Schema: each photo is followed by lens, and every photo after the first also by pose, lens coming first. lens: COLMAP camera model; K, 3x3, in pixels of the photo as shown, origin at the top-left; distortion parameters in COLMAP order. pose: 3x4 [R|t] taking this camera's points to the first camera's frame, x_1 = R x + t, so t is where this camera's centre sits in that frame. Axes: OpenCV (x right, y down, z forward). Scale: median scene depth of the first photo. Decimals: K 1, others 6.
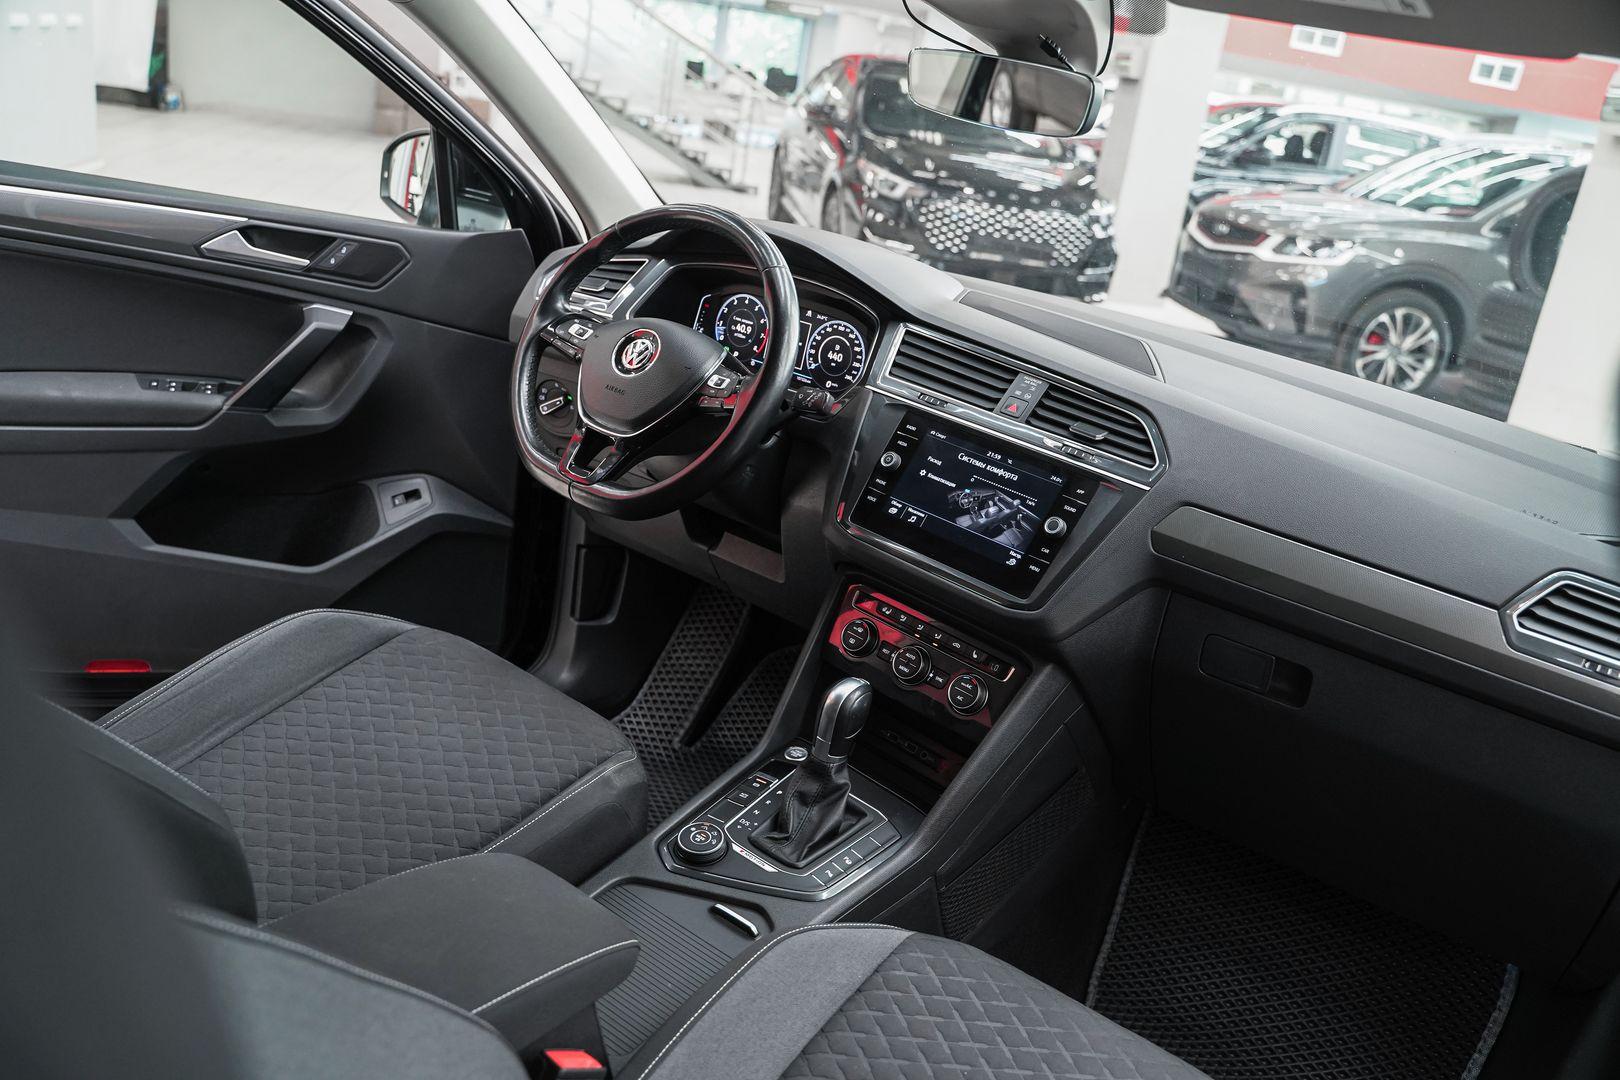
lens RADIAL K [[1305.3, 0, 797.7], [0, 1305.3, 531.3], [0, 0, 1]] dist [-0.104472, 0.075433]
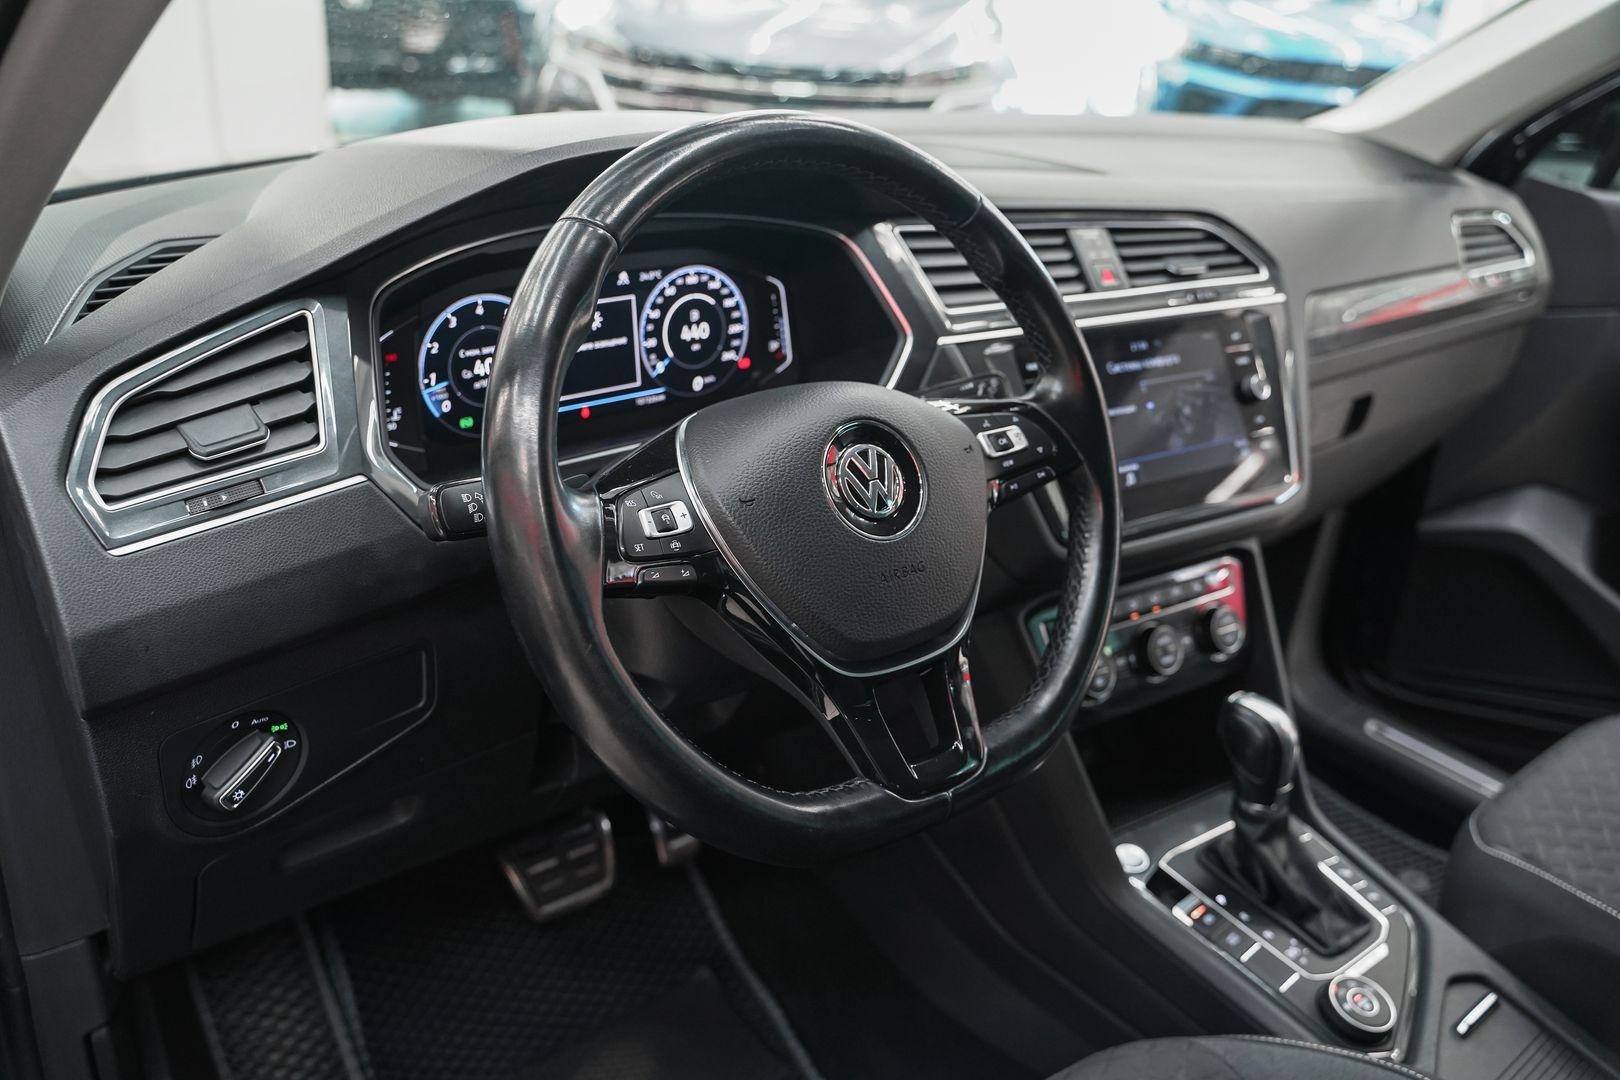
lens RADIAL K [[1305.3, 0, 808.2], [0, 1305.3, 532.5], [0, 0, 1]] dist [-0.104472, 0.075433]
pose [[0.245003, -0.523474, 0.816057, -0.452259], [0.311270, 0.839621, 0.445138, -0.294571], [-0.918196, 0.144954, 0.368651, 0.776655]]
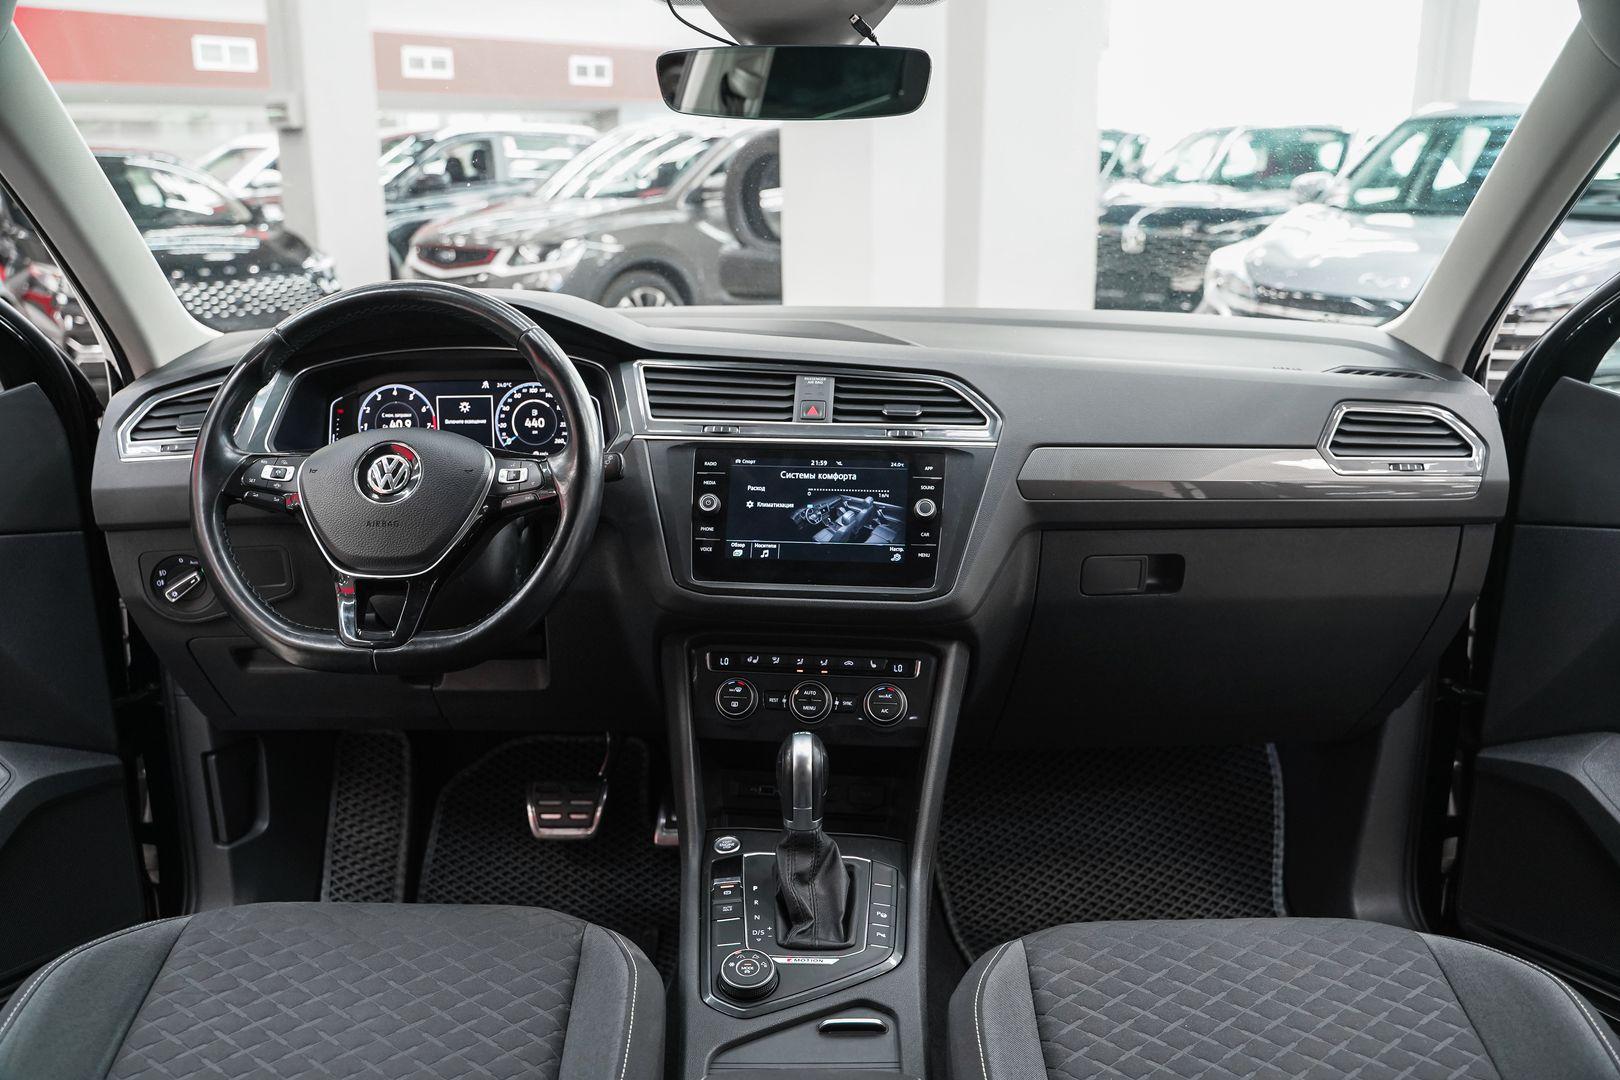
lens RADIAL K [[1305.3, 0, 795.5], [0, 1305.3, 545.0], [0, 0, 1]] dist [-0.104472, 0.075433]
pose [[0.783170, -0.311566, 0.538119, -0.335580], [0.321406, 0.943673, 0.078608, -0.069451], [-0.532300, 0.111391, 0.839195, 0.179326]]
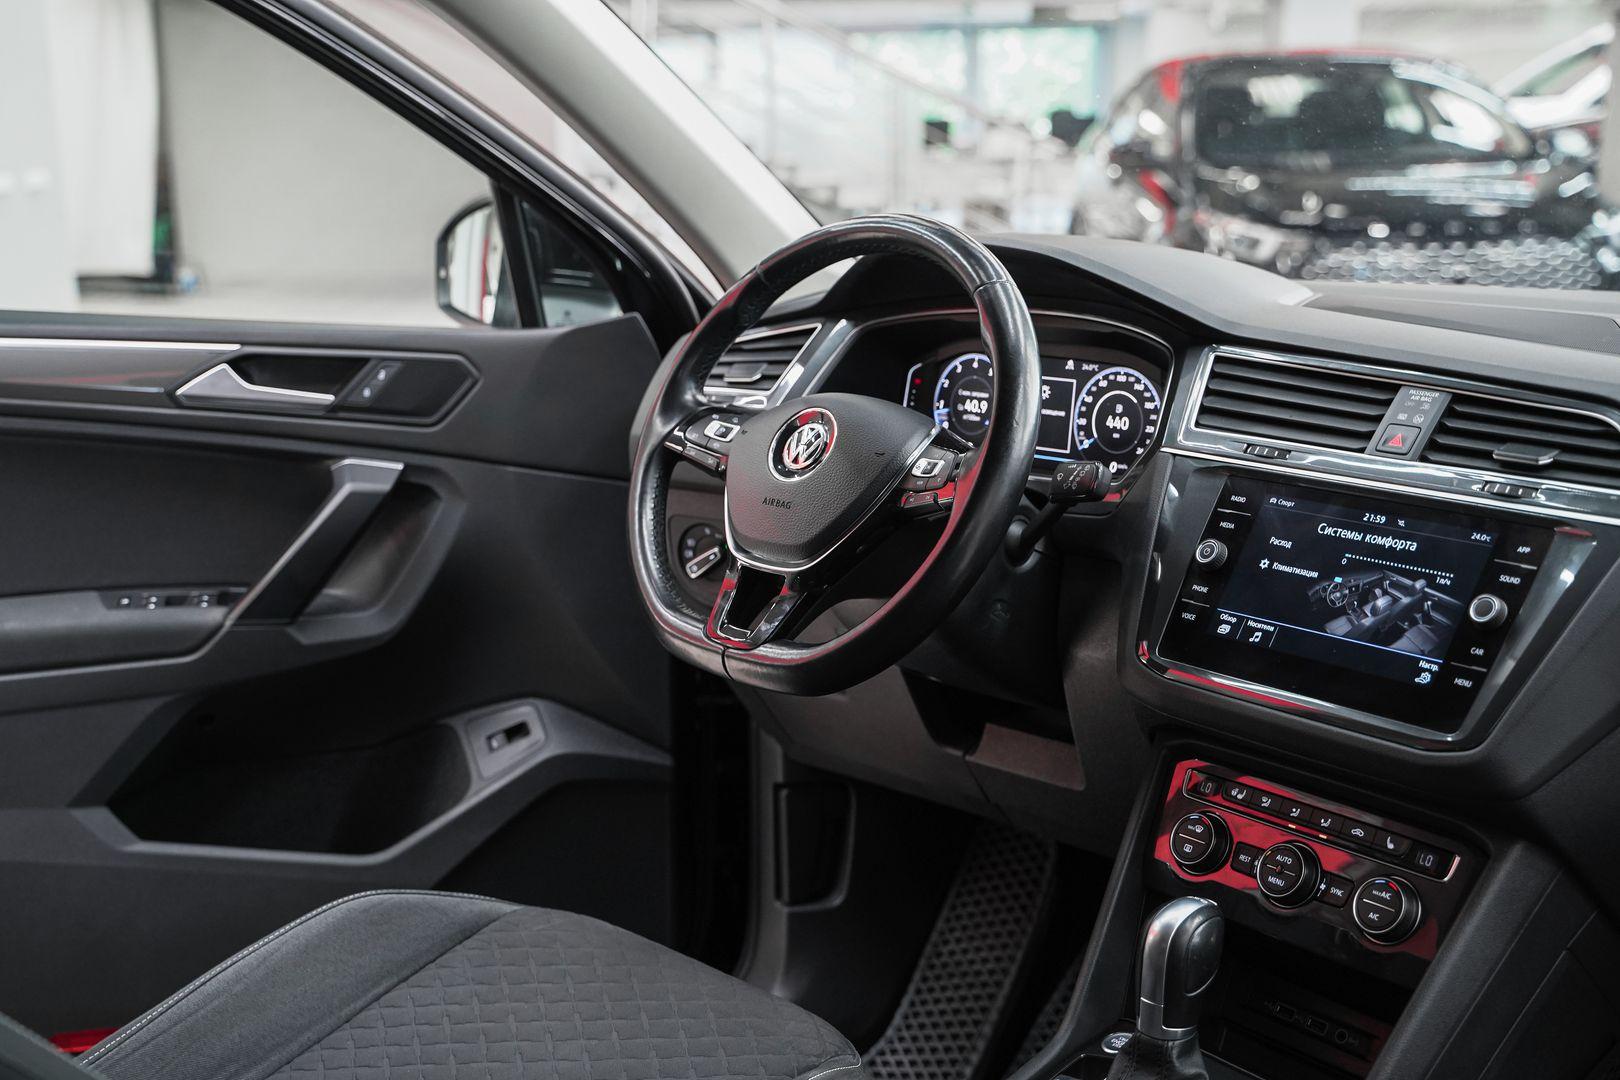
lens RADIAL K [[2037.0, 0, 810.7], [0, 2037.0, 536.1], [0, 0, 1]] dist [0.056165, 0.000000]
pose [[0.977779, -0.127730, -0.166231, 0.041353], [0.101115, 0.981962, -0.159768, 0.066695], [0.183640, 0.139410, 0.973058, 0.001192]]
